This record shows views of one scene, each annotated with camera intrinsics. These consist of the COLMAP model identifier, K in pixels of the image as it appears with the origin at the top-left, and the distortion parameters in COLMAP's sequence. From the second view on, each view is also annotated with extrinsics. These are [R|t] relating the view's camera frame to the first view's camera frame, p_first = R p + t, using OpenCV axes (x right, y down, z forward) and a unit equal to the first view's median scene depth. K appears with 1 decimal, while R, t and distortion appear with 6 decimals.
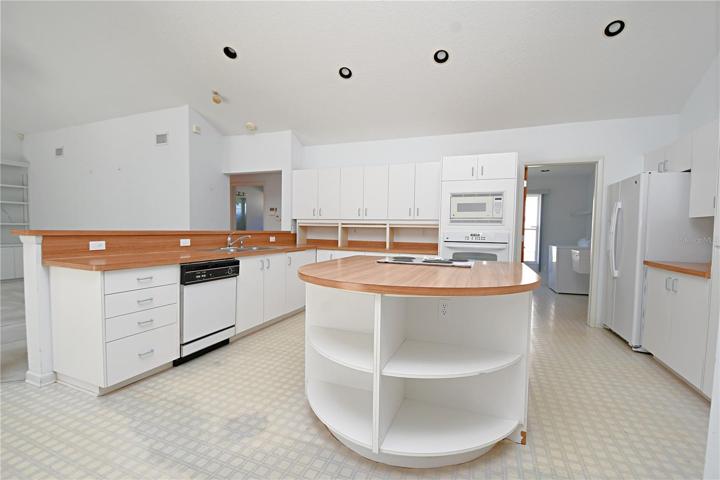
lens RADIAL K [[319.2, 0, 361.7], [0, 319.2, 244.1], [0, 0, 1]] dist [0.013000, -0.023990]
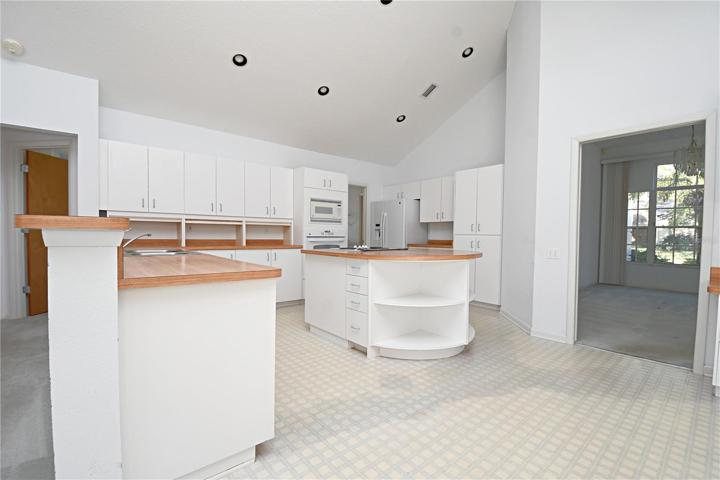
lens RADIAL K [[314.2, 0, 362.5], [0, 314.2, 244.0], [0, 0, 1]] dist [0.013228, -0.023552]
pose [[0.477602, -0.037747, 0.877765, -0.728186], [0.036657, 0.999063, 0.023018, -0.001267], [-0.877811, 0.021182, 0.478539, 0.251764]]
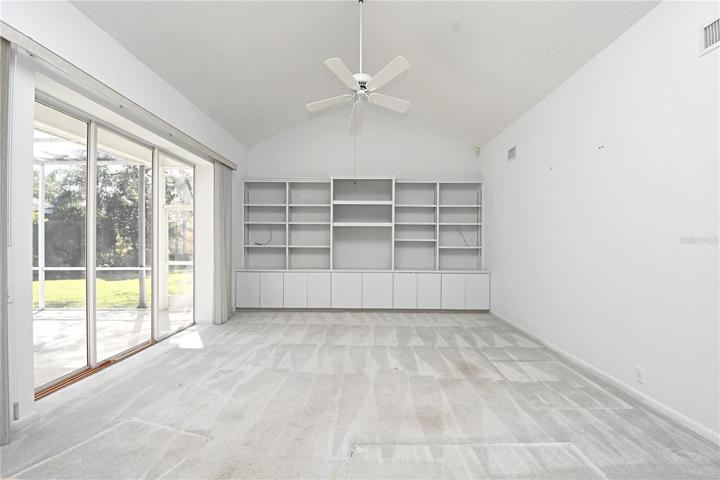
lens RADIAL K [[319.2, 0, 361.7], [0, 319.2, 244.1], [0, 0, 1]] dist [0.013000, -0.023990]
pose [[0.349569, -0.012017, -0.936833, -0.593574], [-0.041931, 0.998715, -0.028457, -0.058309], [0.935972, 0.049230, 0.348616, 0.655295]]
